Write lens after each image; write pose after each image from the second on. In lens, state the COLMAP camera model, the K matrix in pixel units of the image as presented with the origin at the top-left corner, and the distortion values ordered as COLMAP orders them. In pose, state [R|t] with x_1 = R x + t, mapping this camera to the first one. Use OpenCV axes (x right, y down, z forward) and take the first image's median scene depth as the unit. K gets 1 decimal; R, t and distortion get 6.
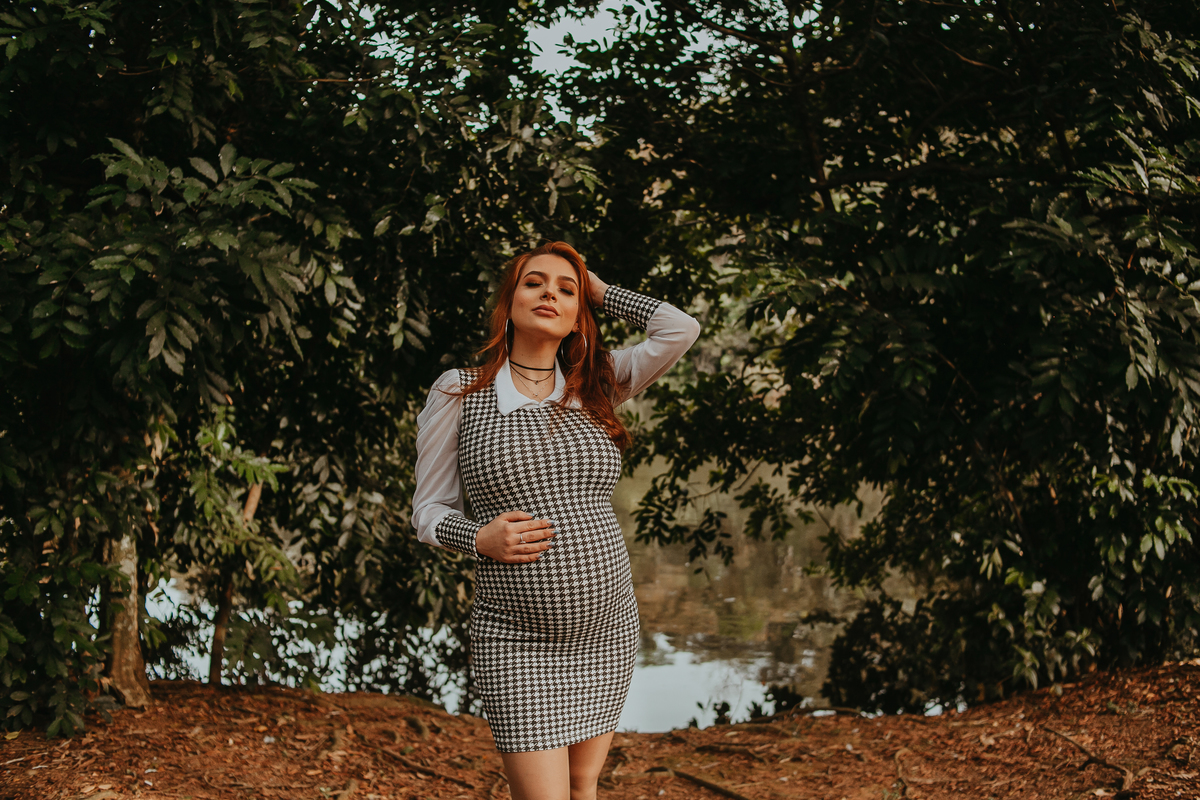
lens RADIAL K [[1221.7, 0, 628.1], [0, 1221.7, 399.5], [0, 0, 1]] dist [-0.102089, -0.010536]
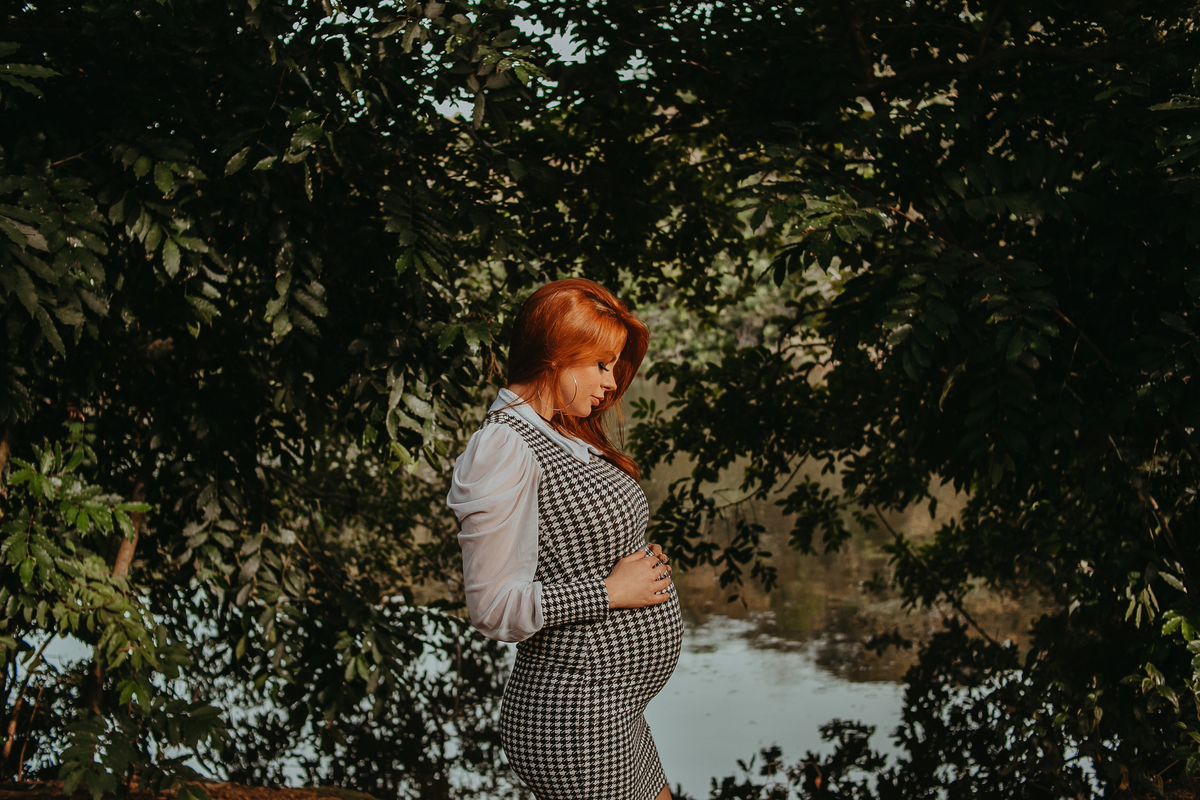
lens RADIAL K [[1213.0, 0, 600.0], [0, 1213.0, 400.0], [0, 0, 1]] dist [-0.097218, -0.004055]
pose [[0.996986, -0.043052, -0.064533, 0.040604], [0.044301, 0.998855, 0.018054, -0.008676], [0.063682, -0.020859, 0.997752, 0.310468]]
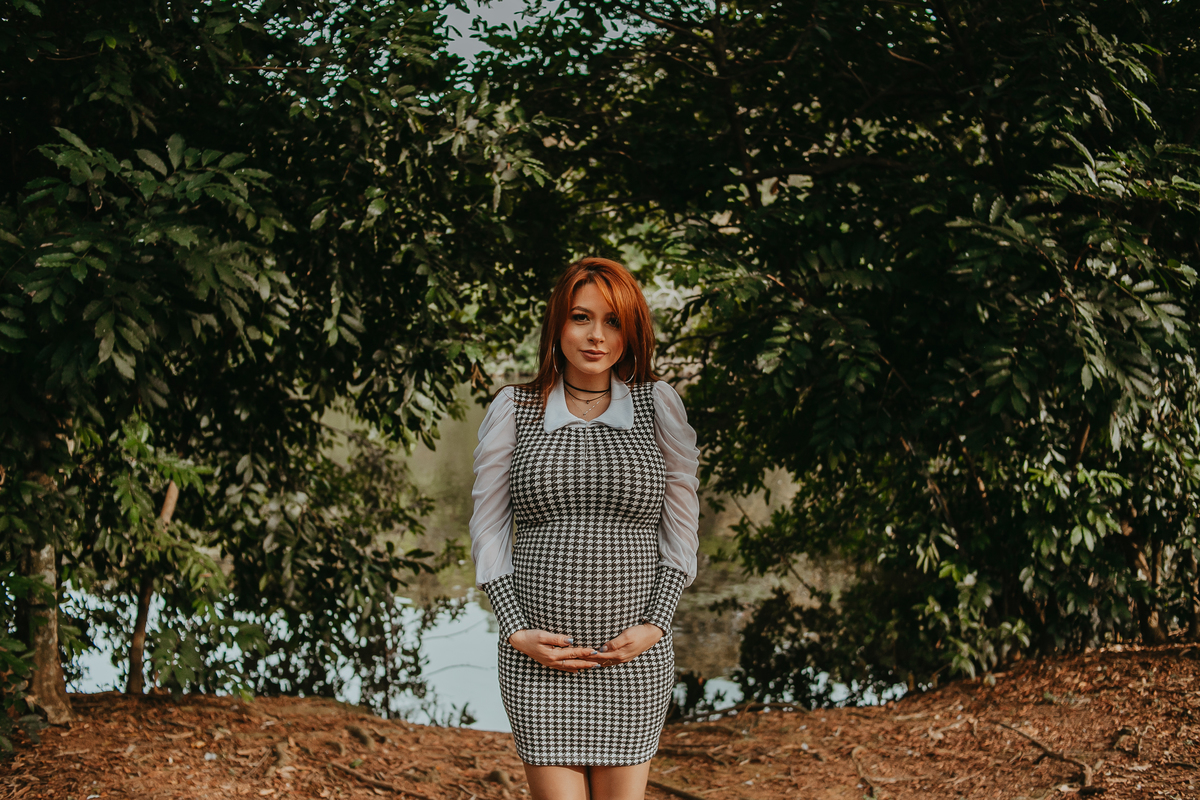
lens RADIAL K [[1213.0, 0, 600.0], [0, 1213.0, 400.0], [0, 0, 1]] dist [-0.097218, -0.004055]
pose [[0.995432, -0.004653, 0.095361, -0.069275], [0.002822, 0.999809, 0.019326, -0.016635], [-0.095433, -0.018968, 0.995255, 0.026267]]
